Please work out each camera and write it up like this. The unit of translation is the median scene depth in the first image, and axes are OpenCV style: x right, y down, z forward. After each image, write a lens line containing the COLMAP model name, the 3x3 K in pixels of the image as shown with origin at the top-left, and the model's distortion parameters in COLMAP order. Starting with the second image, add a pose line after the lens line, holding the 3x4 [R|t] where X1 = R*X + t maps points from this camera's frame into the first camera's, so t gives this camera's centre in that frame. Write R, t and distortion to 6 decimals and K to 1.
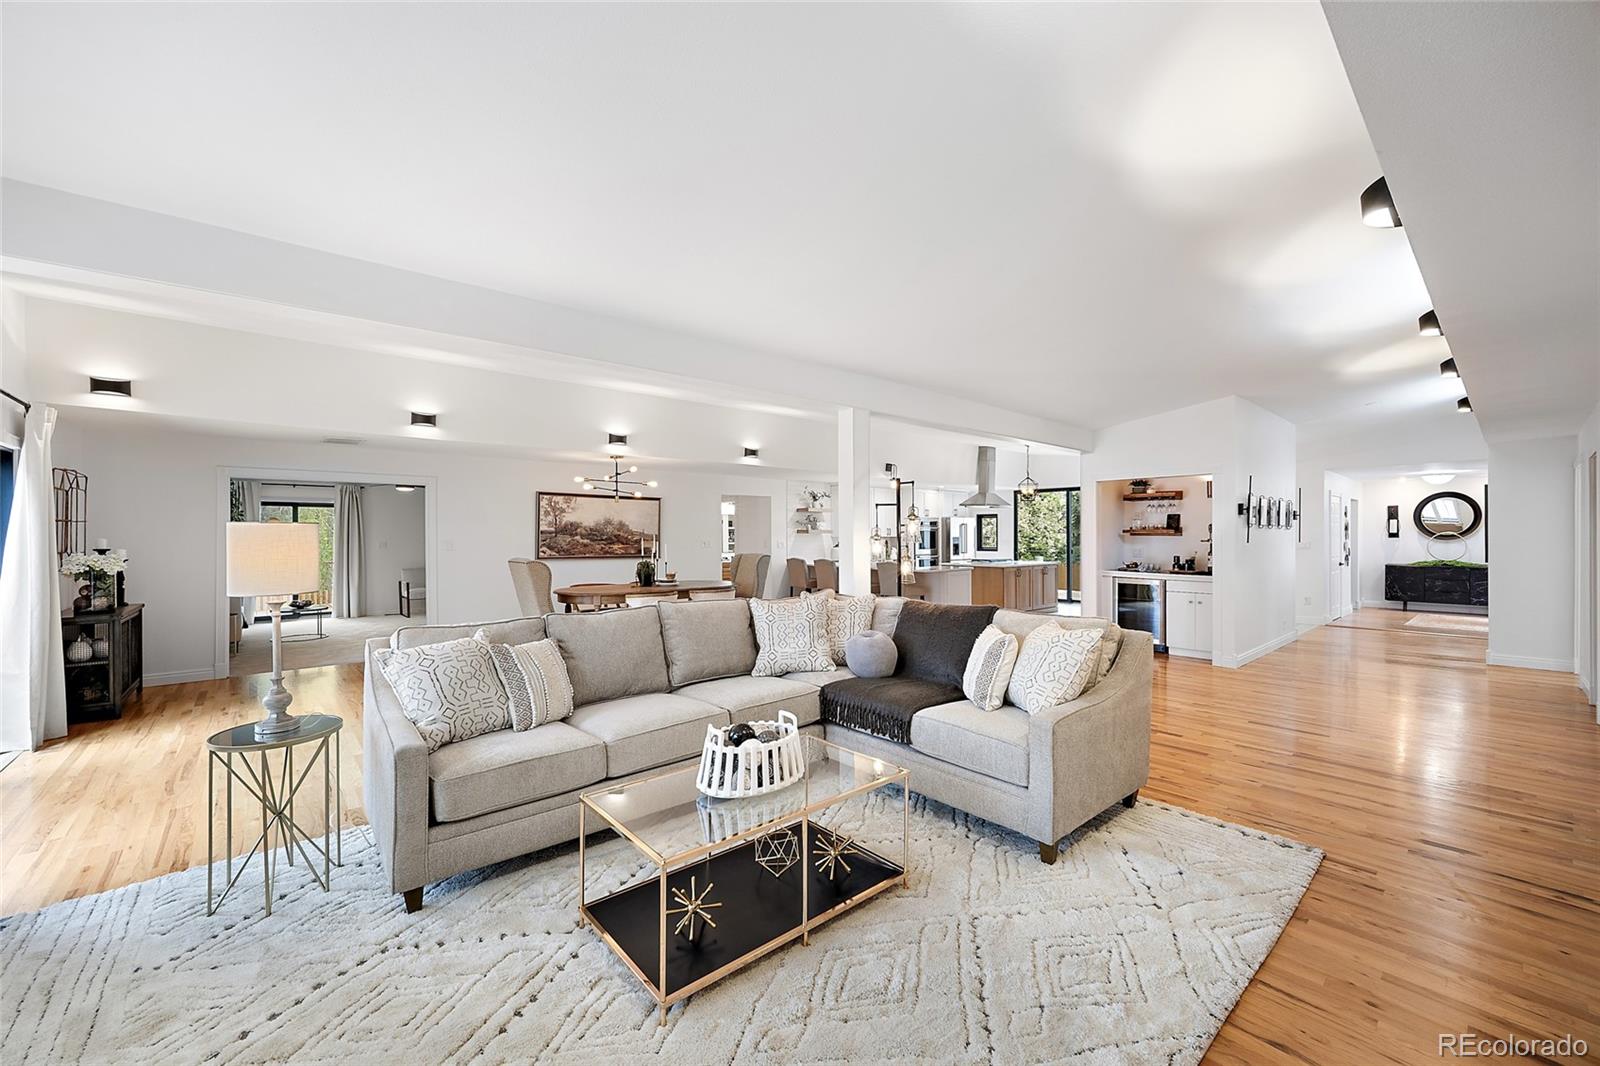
lens RADIAL K [[634.1, 0, 802.9], [0, 634.1, 533.6], [0, 0, 1]] dist [-0.000575, -0.000283]
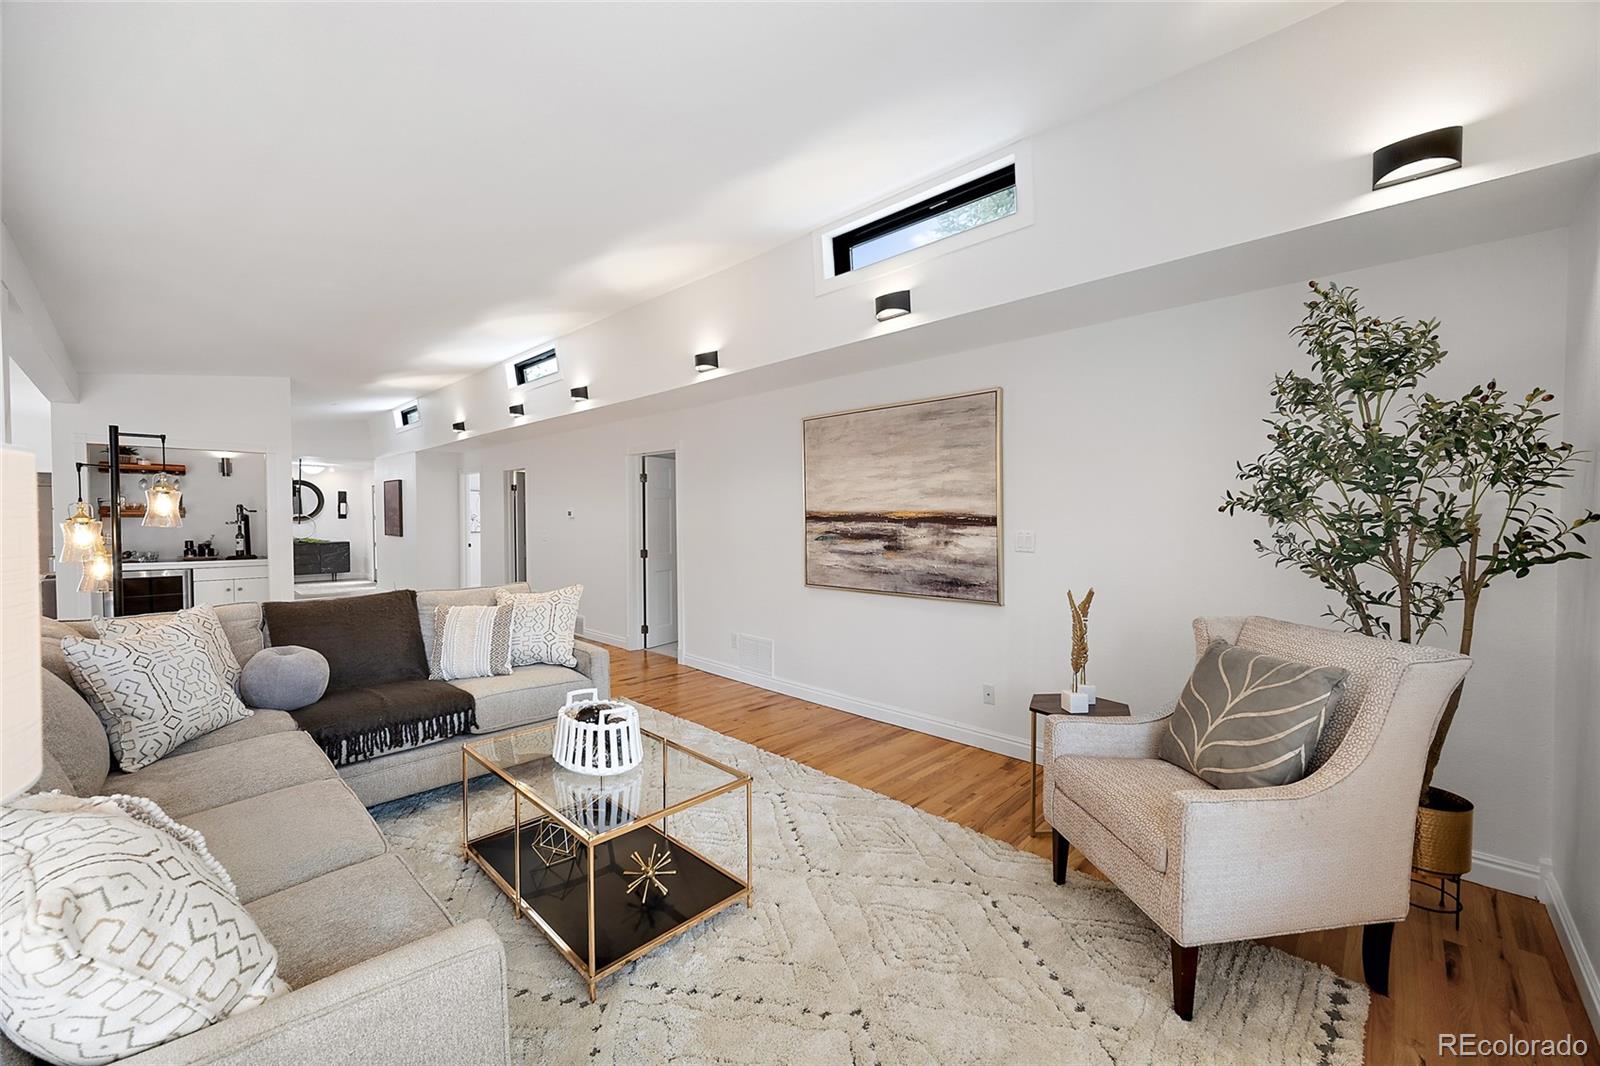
lens RADIAL K [[634.1, 0, 789.0], [0, 634.1, 525.7], [0, 0, 1]] dist [-0.000575, -0.000283]
pose [[-0.077403, -0.017454, 0.996847, -0.331792], [0.000651, 0.999846, 0.017557, -0.000147], [-0.997000, 0.002008, -0.077379, 0.229191]]
